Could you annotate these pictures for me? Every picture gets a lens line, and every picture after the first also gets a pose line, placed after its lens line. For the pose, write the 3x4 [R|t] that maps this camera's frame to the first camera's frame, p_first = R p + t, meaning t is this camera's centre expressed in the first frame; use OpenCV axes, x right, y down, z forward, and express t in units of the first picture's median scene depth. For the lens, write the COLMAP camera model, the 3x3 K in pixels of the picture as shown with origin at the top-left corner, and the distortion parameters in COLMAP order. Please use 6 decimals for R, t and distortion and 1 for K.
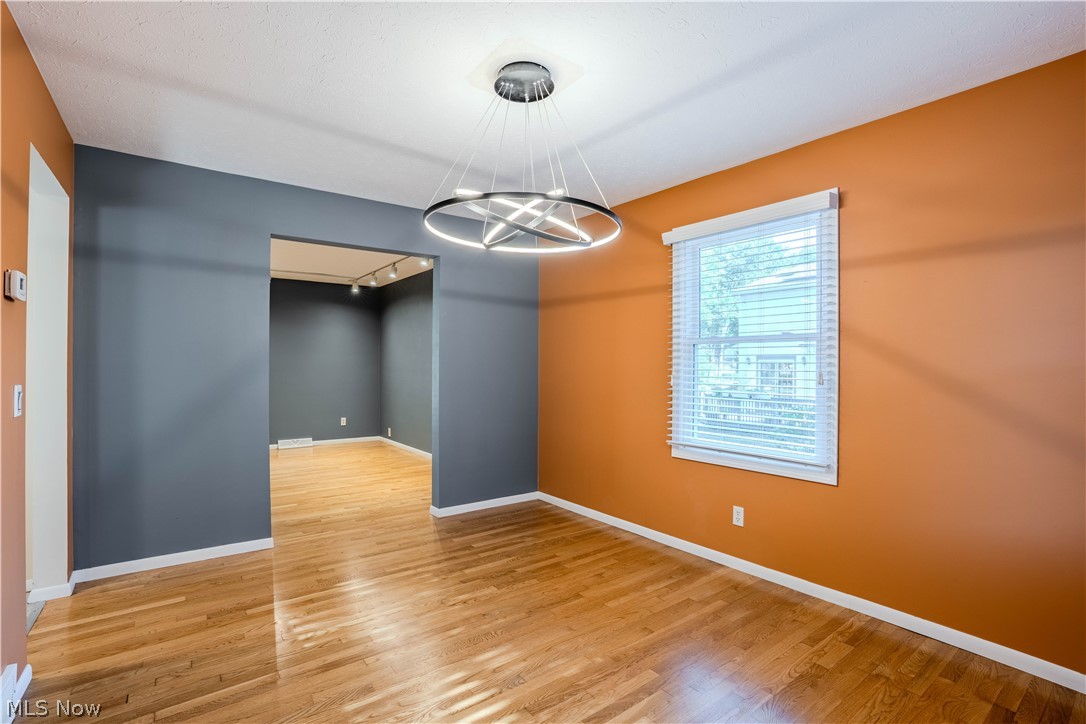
lens RADIAL K [[507.3, 0, 547.6], [0, 507.3, 364.7], [0, 0, 1]] dist [-0.057533, 0.001406]
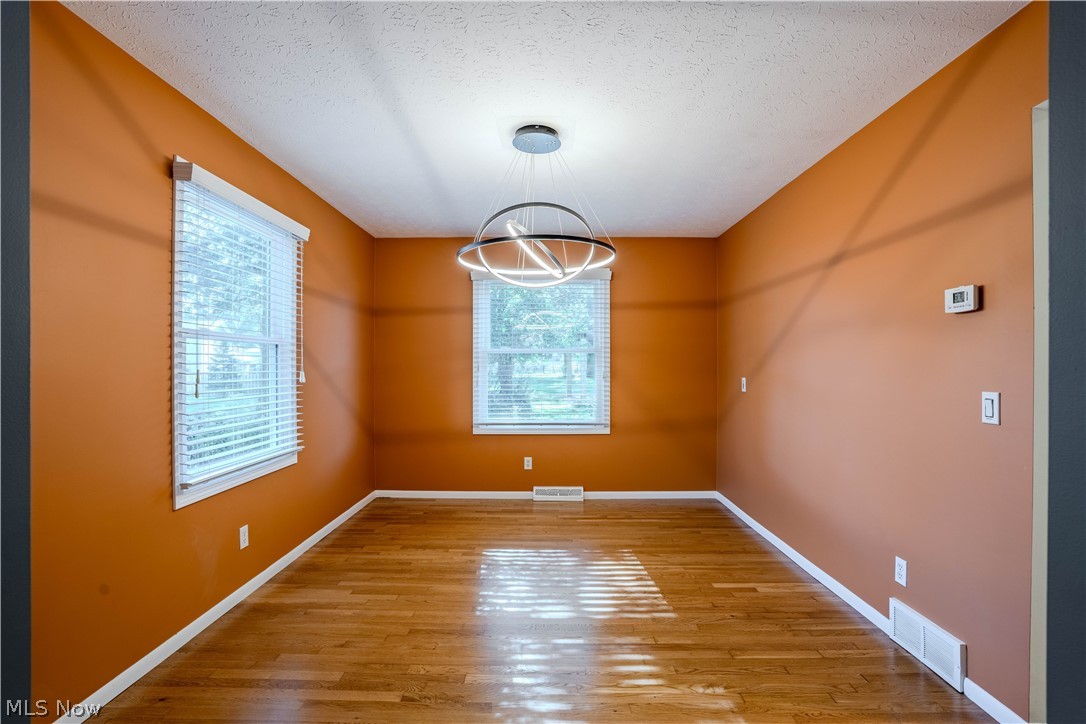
lens RADIAL K [[507.3, 0, 545.6], [0, 507.3, 362.8], [0, 0, 1]] dist [-0.057533, 0.001406]
pose [[-0.798092, -0.001862, 0.602533, -0.630654], [-0.004436, 0.999986, -0.002786, -0.006917], [-0.602520, -0.004896, -0.798089, 1.519341]]
